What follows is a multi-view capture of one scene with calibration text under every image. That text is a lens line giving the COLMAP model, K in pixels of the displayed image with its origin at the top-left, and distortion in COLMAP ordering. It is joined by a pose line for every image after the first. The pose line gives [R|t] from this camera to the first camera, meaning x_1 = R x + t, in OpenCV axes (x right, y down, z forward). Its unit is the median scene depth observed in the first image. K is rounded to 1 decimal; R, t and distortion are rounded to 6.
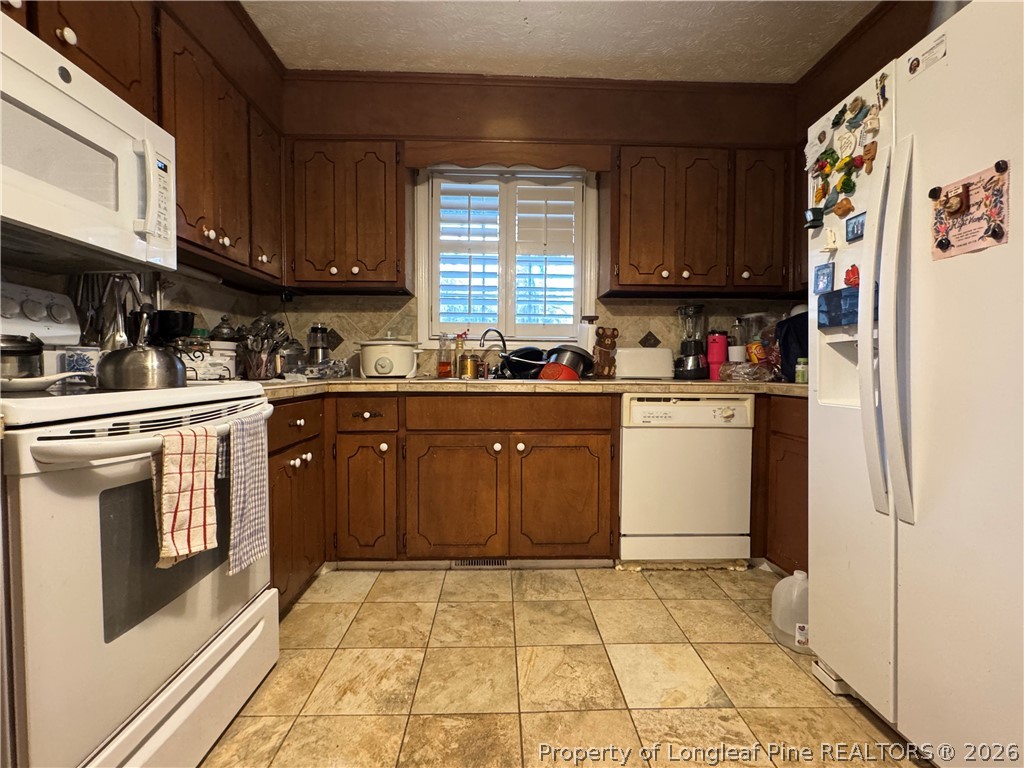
lens RADIAL K [[459.3, 0, 516.1], [0, 459.3, 382.4], [0, 0, 1]] dist [-0.002555, 0.000452]
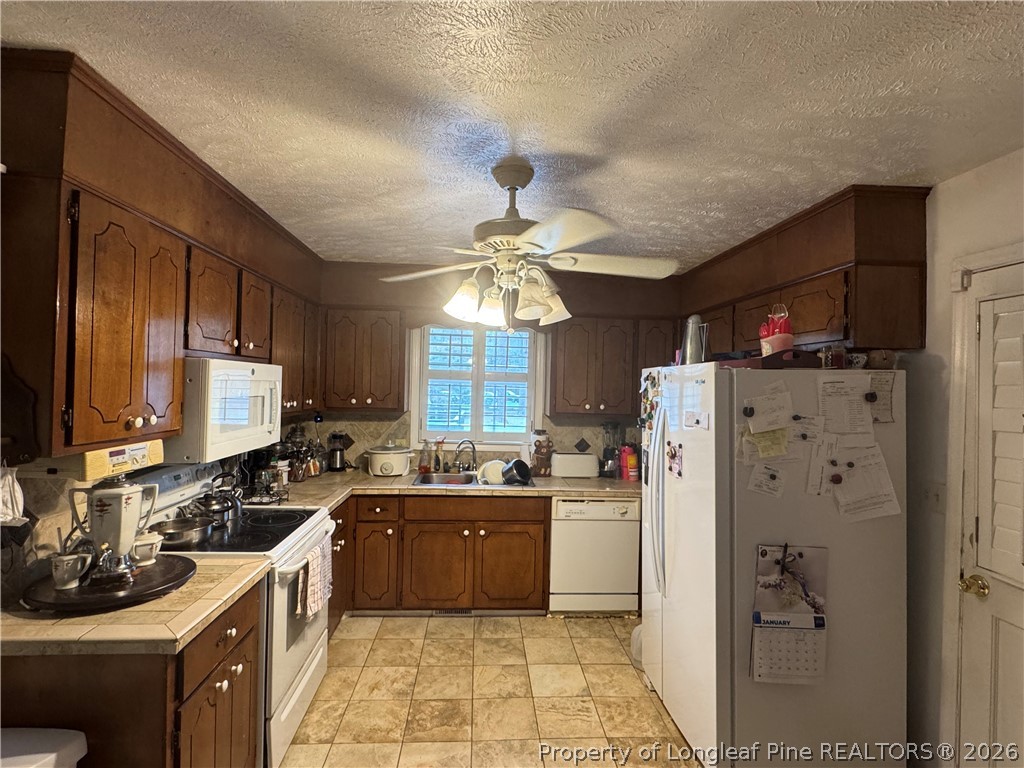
lens RADIAL K [[494.6, 0, 513.1], [0, 494.6, 391.1], [0, 0, 1]] dist [-0.000444, -0.000397]
pose [[0.999290, 0.019962, 0.031952, 0.048841], [-0.018893, 0.999263, -0.033411, -0.260791], [-0.032596, 0.032784, 0.998931, -0.600863]]
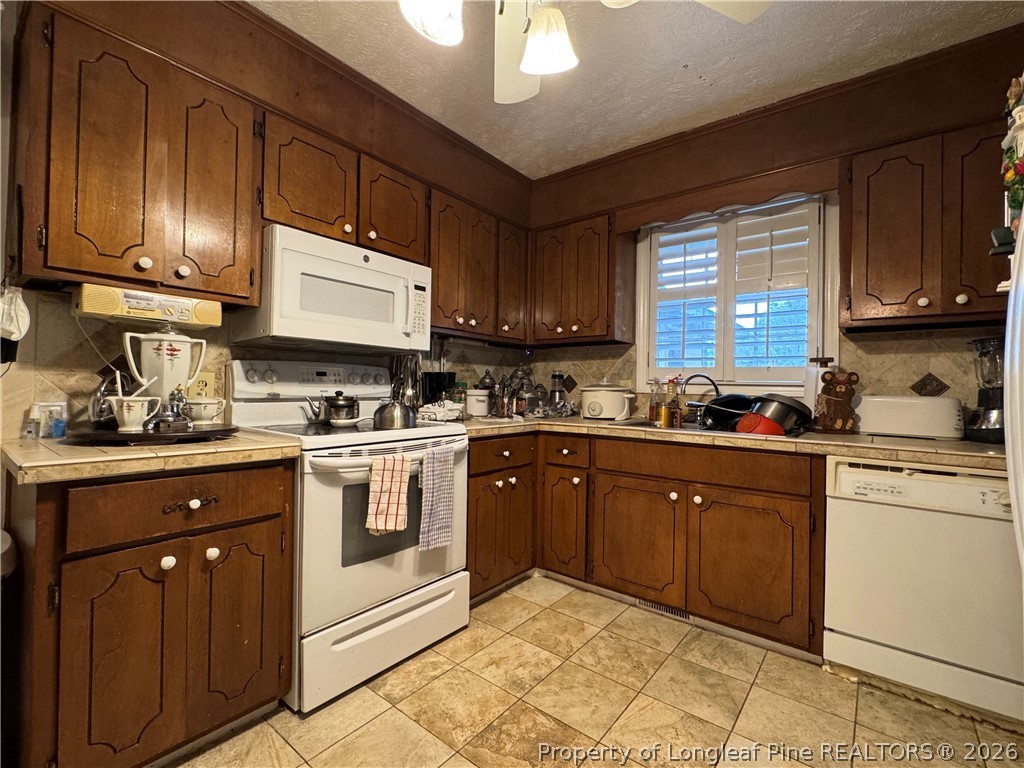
lens RADIAL K [[459.3, 0, 513.4], [0, 459.3, 384.4], [0, 0, 1]] dist [-0.002555, 0.000452]
pose [[0.764392, 0.003490, -0.644743, 0.336675], [-0.036249, 0.998636, -0.037570, -0.053151], [0.643732, 0.052090, 0.763476, -0.010246]]
